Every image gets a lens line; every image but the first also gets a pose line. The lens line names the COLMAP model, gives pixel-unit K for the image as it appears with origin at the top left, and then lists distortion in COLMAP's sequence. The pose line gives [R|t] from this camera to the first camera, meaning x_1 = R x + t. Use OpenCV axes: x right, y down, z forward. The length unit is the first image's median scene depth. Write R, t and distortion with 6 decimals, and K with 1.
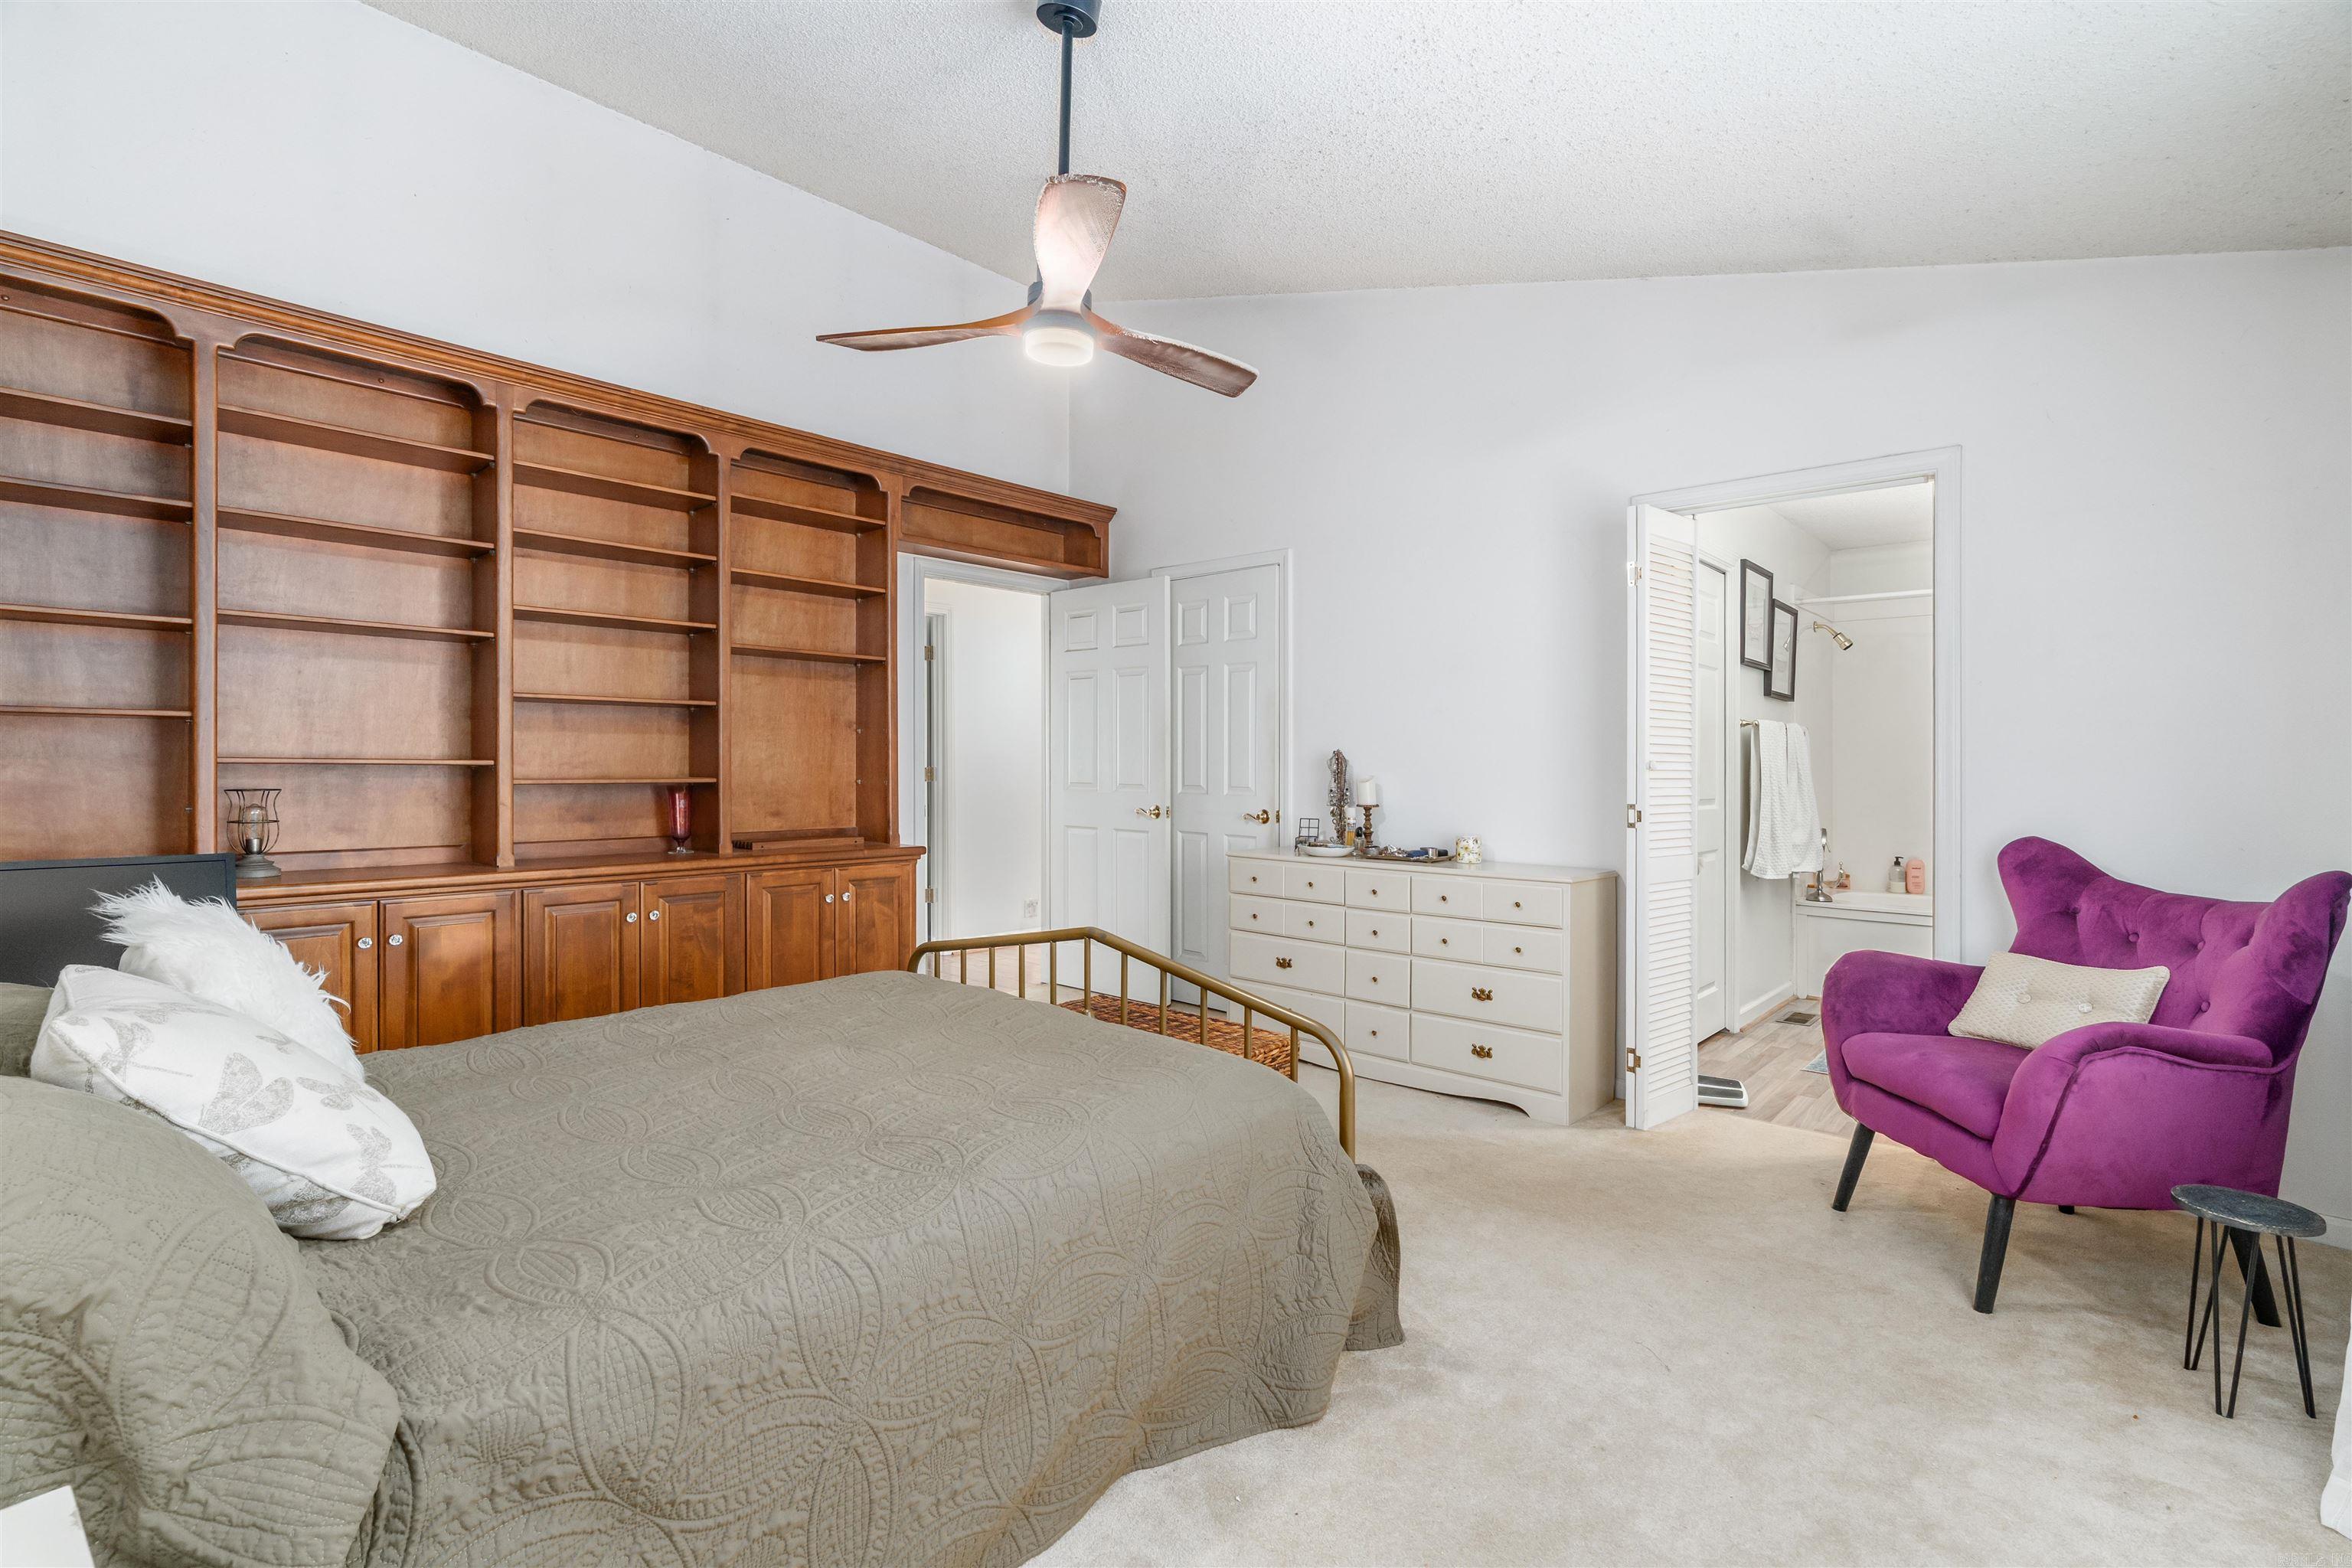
lens RADIAL K [[1076.6, 0, 1176.0], [0, 1076.6, 784.0], [0, 0, 1]] dist [-0.012969, 0.000420]
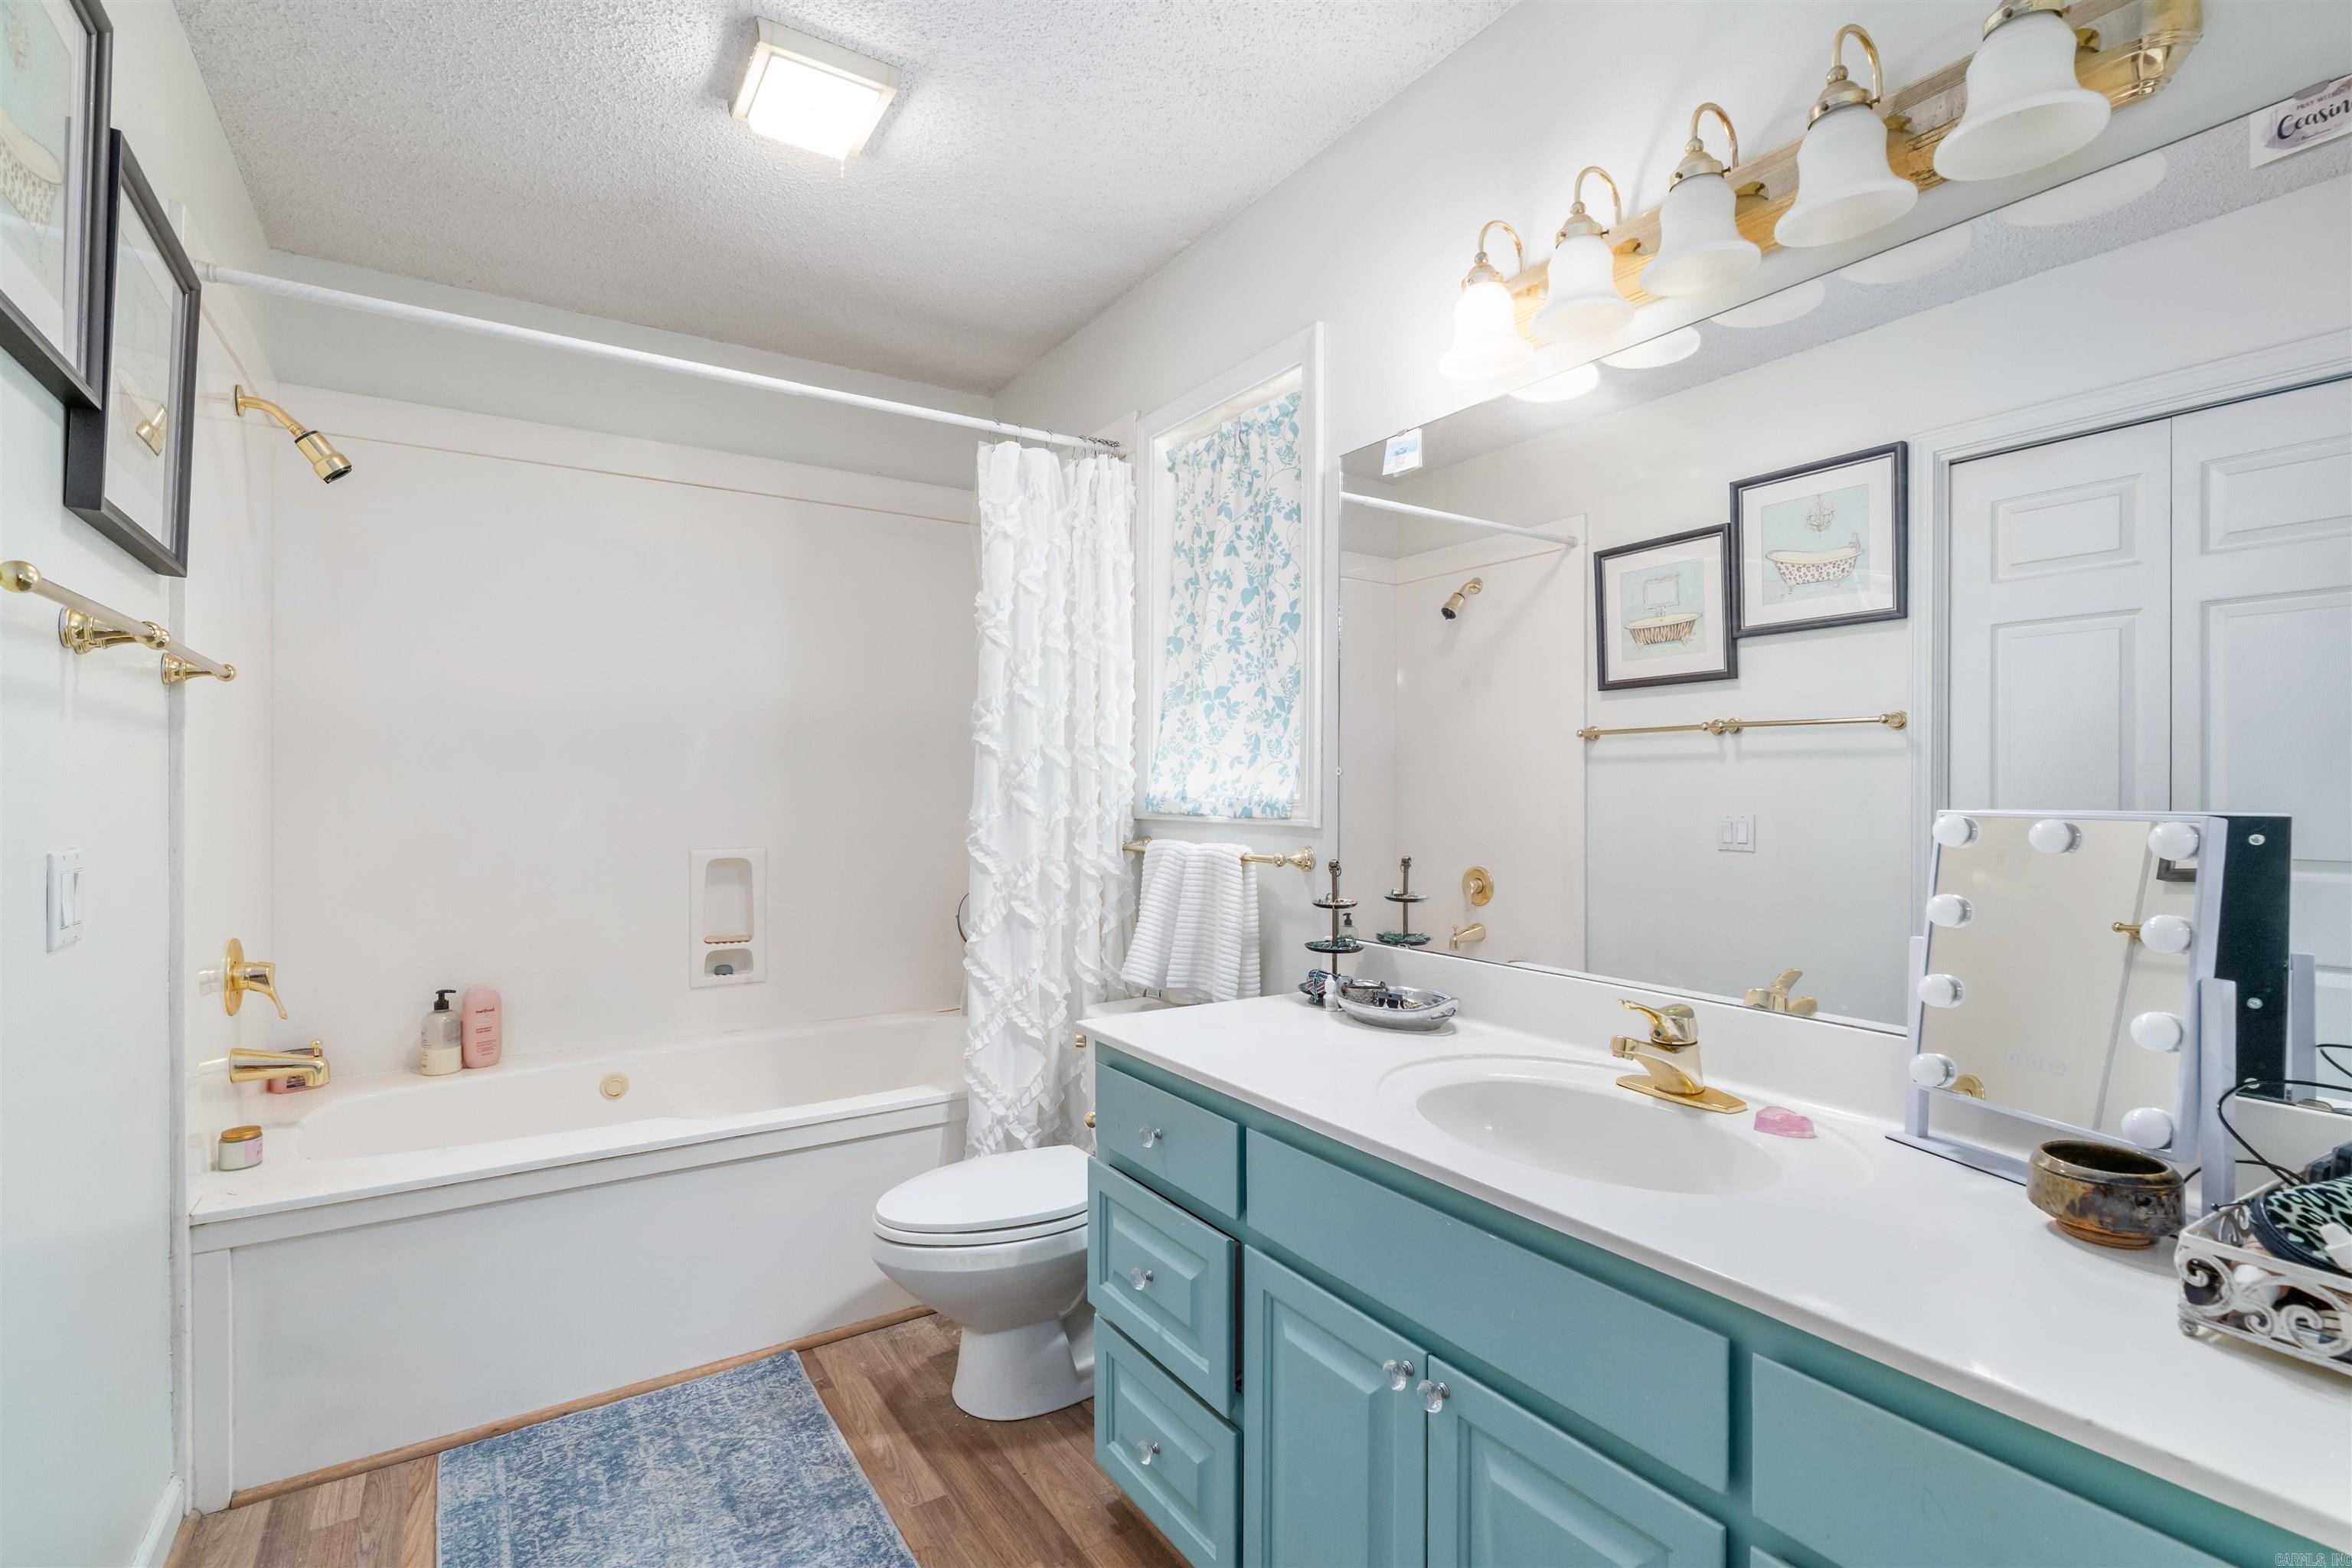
lens RADIAL K [[1076.6, 0, 1176.0], [0, 1076.6, 784.0], [0, 0, 1]] dist [-0.012969, 0.000420]
pose [[0.254136, -0.001501, 0.967167, 0.335086], [0.009299, 0.999956, -0.000891, -0.014489], [-0.967124, 0.009221, 0.254139, 0.613962]]
